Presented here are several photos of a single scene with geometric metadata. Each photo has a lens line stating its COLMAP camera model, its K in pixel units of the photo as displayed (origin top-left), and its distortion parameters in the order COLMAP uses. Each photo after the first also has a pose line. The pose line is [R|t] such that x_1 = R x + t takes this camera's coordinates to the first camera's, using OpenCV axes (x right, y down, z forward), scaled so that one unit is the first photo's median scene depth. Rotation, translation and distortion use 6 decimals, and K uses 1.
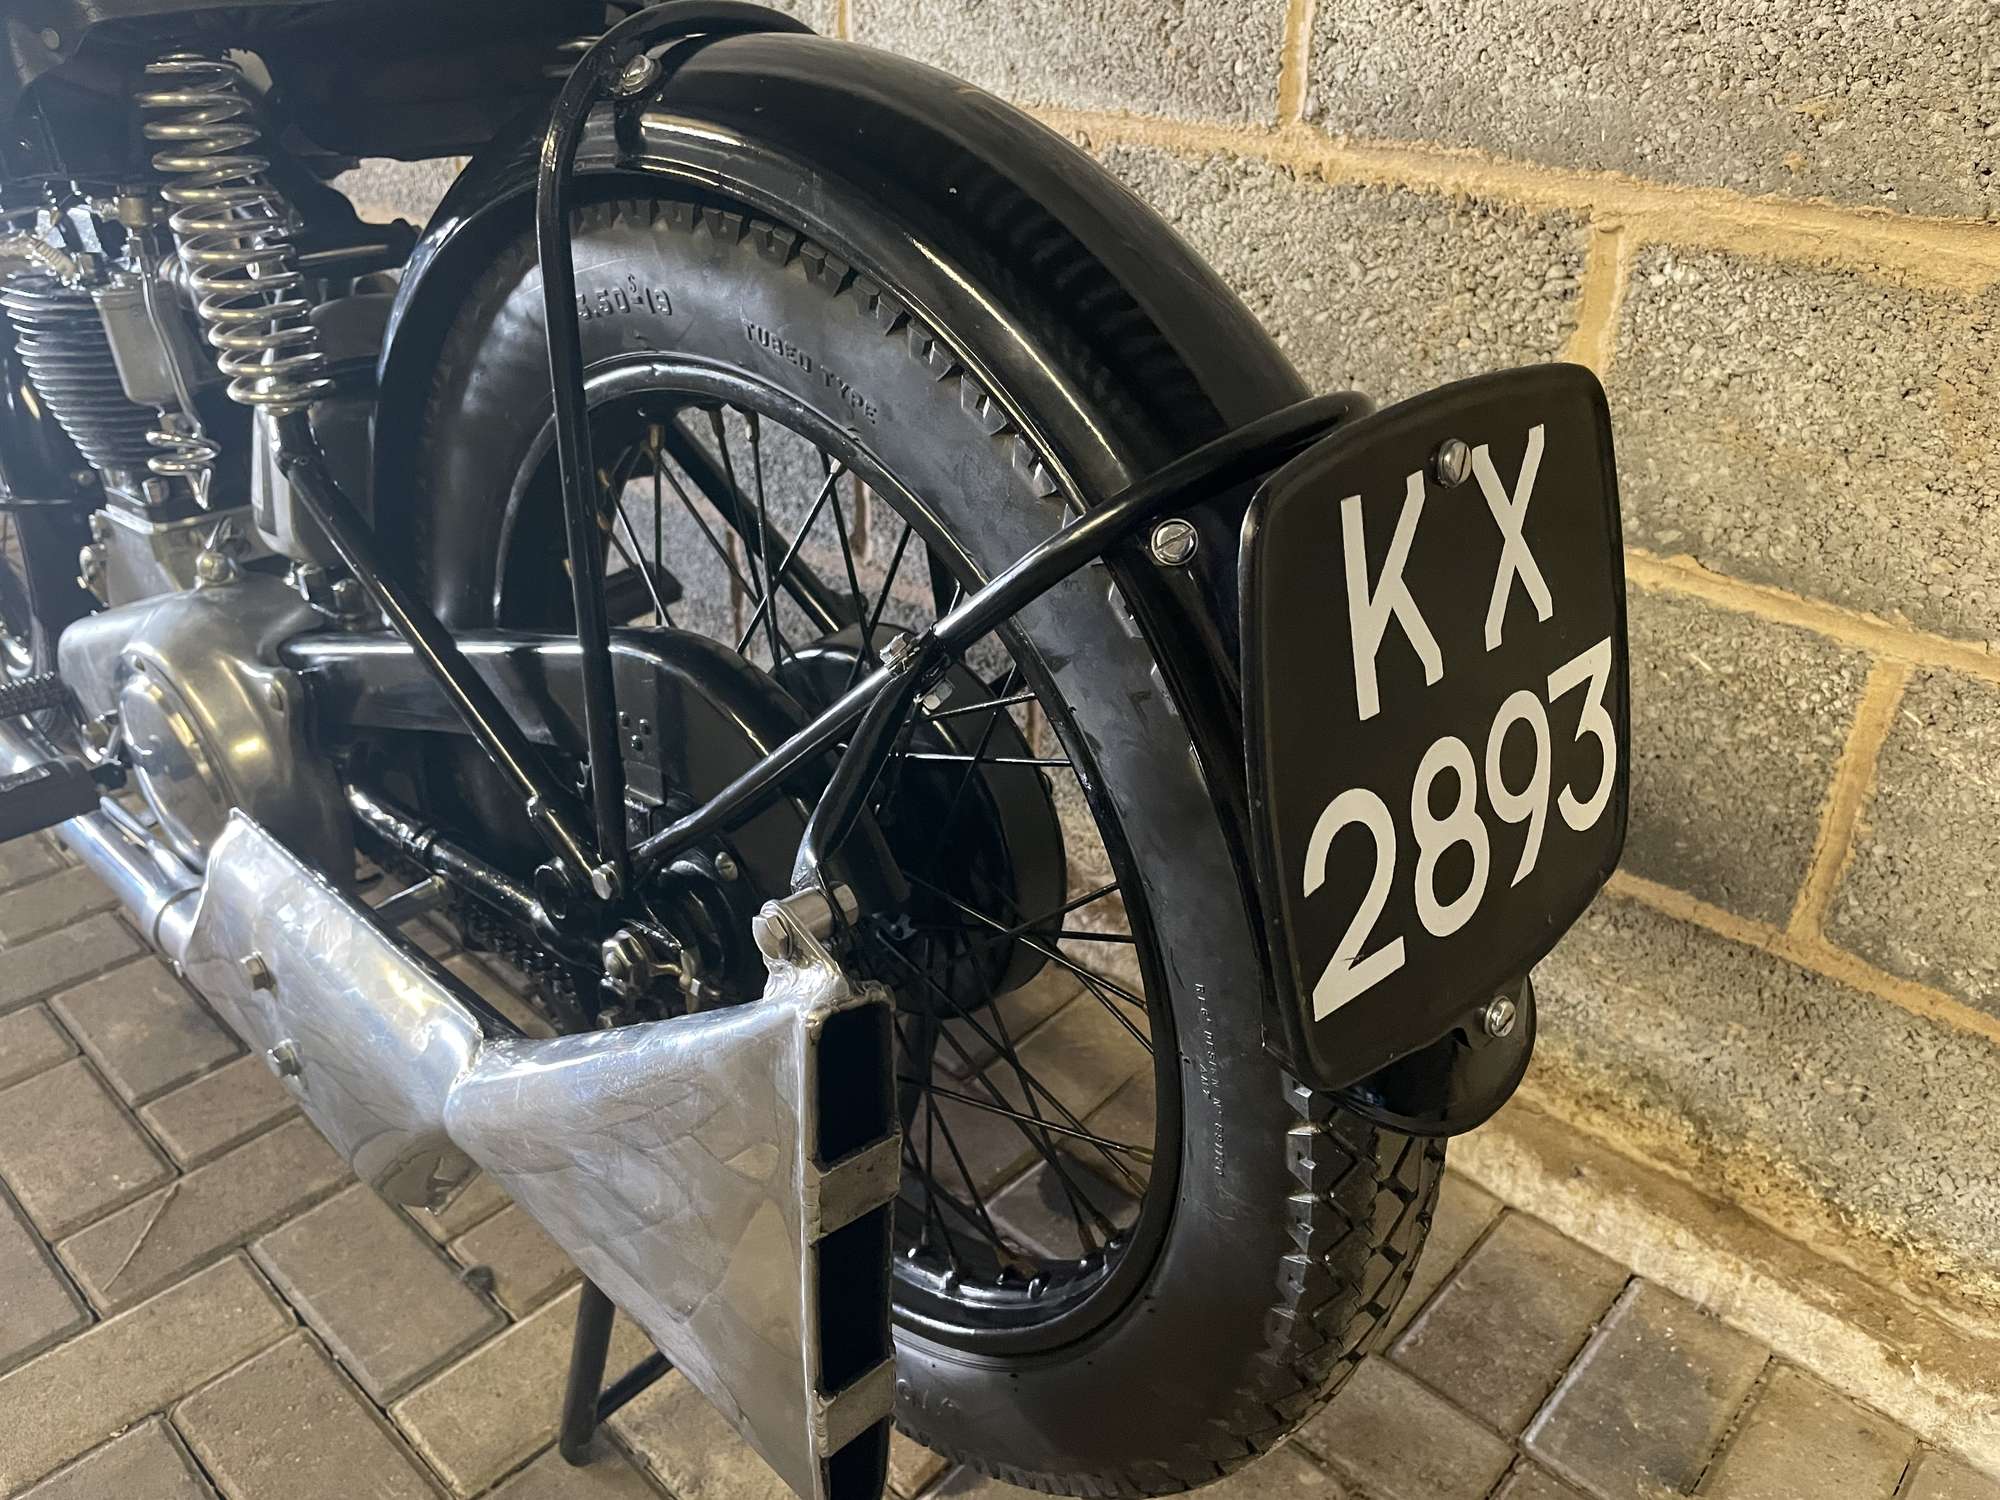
lens RADIAL K [[1534.4, 0, 975.3], [0, 1534.4, 754.5], [0, 0, 1]] dist [0.087872, -0.130578]
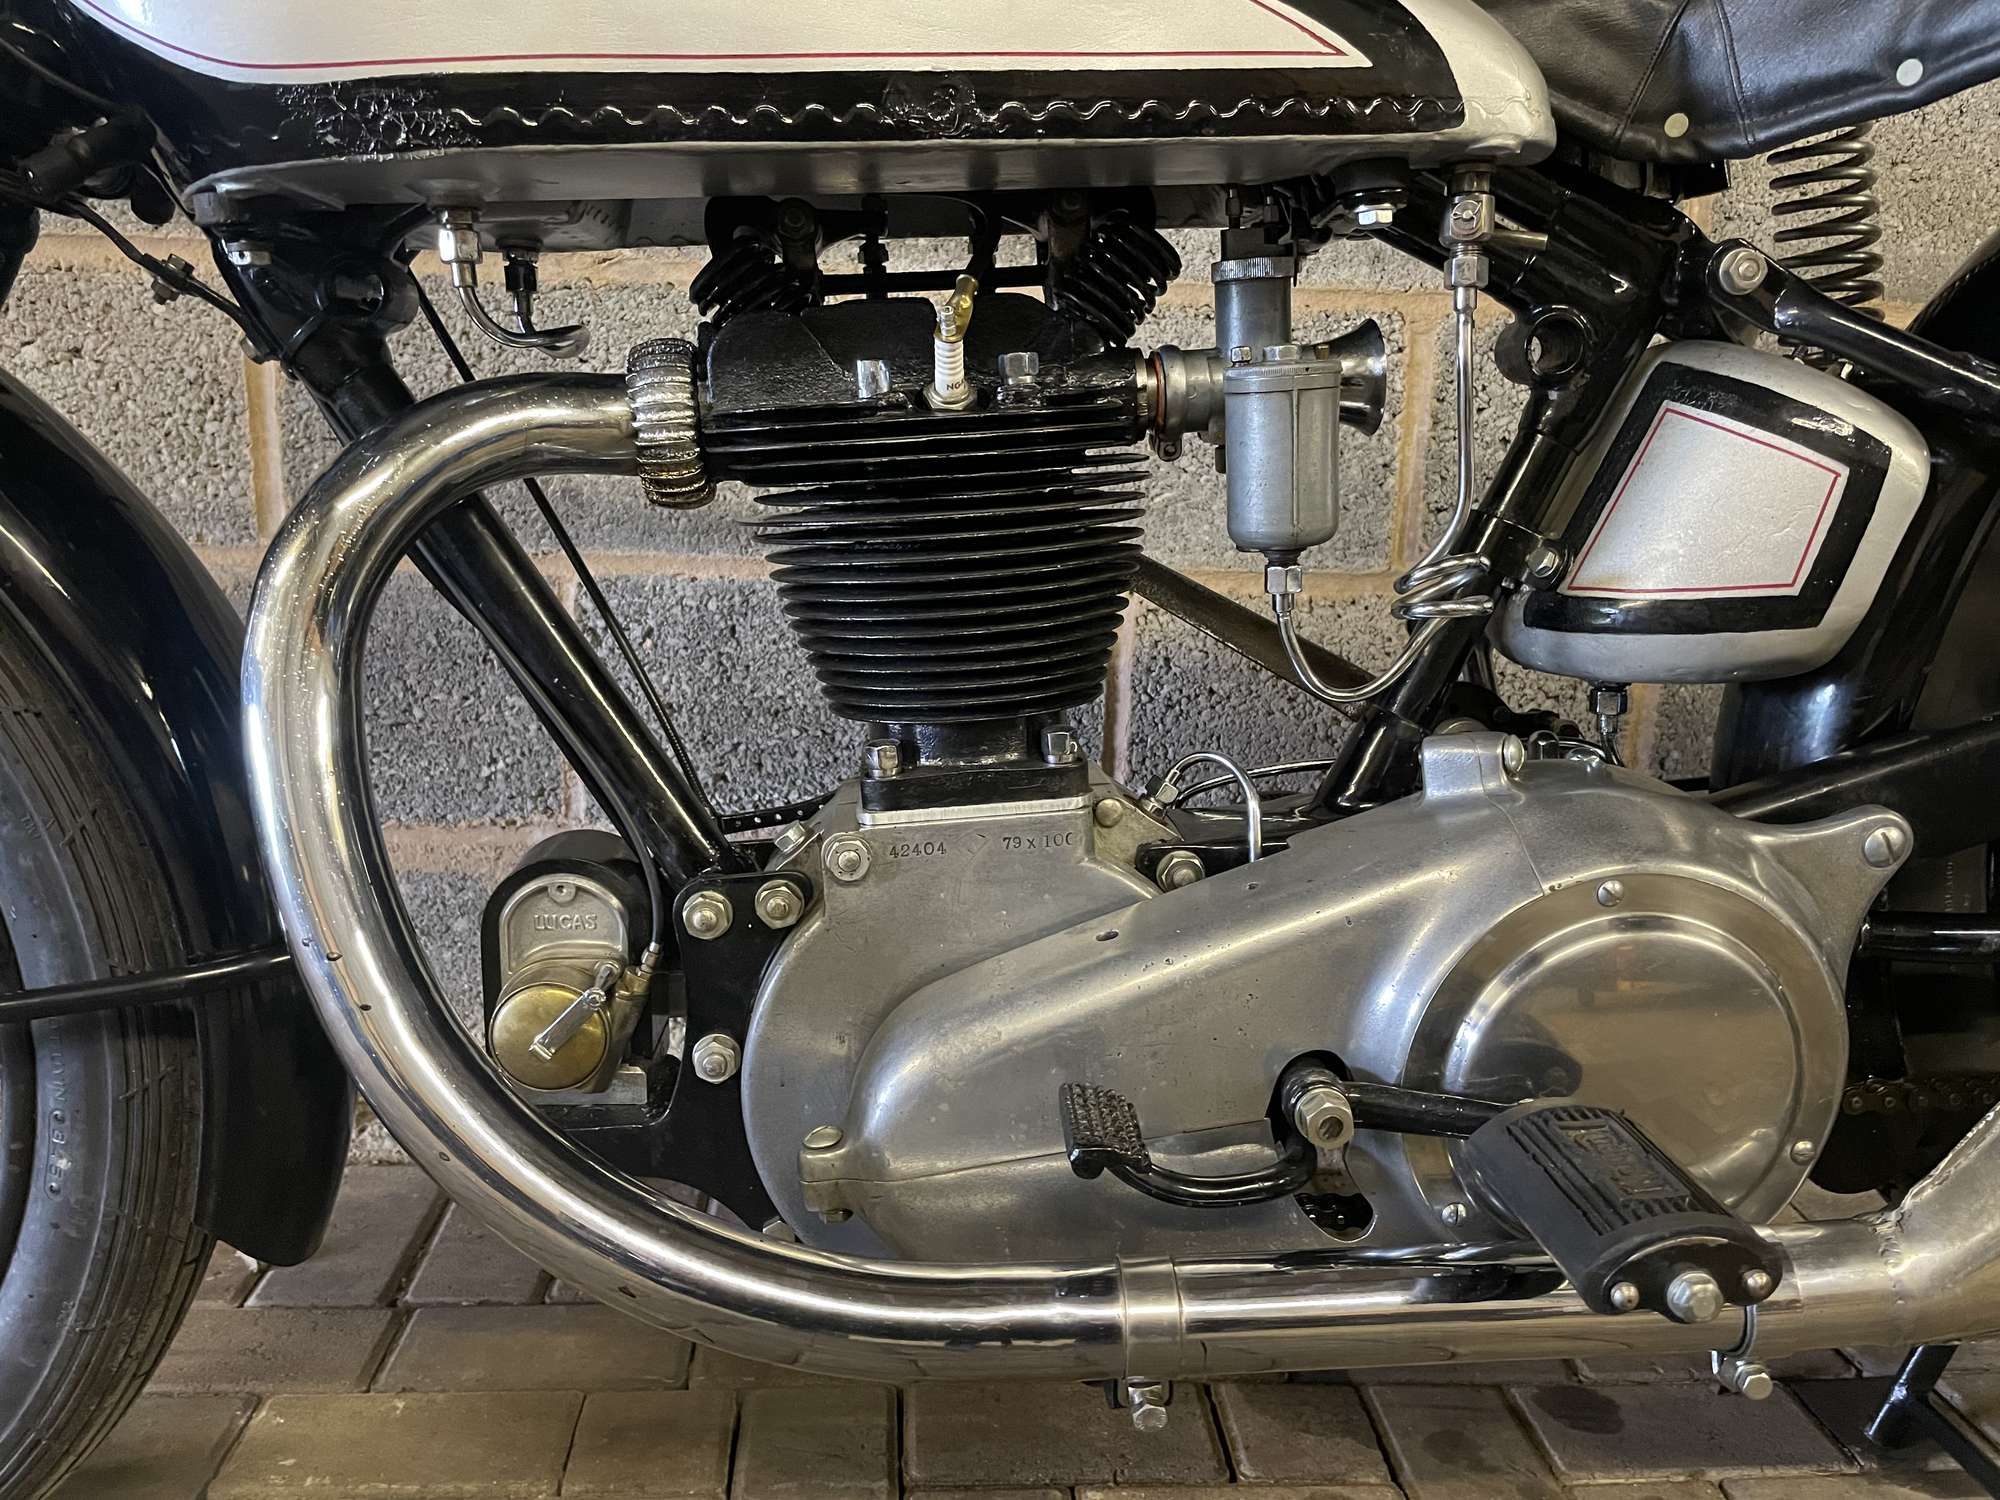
lens RADIAL K [[1521.9, 0, 1000.0], [0, 1521.9, 750.0], [0, 0, 1]] dist [0.088534, -0.129157]
pose [[0.673020, -0.144457, 0.725380, -1.130206], [0.346753, 0.927907, -0.136935, -0.111247], [-0.653304, 0.343688, 0.674591, 0.729914]]
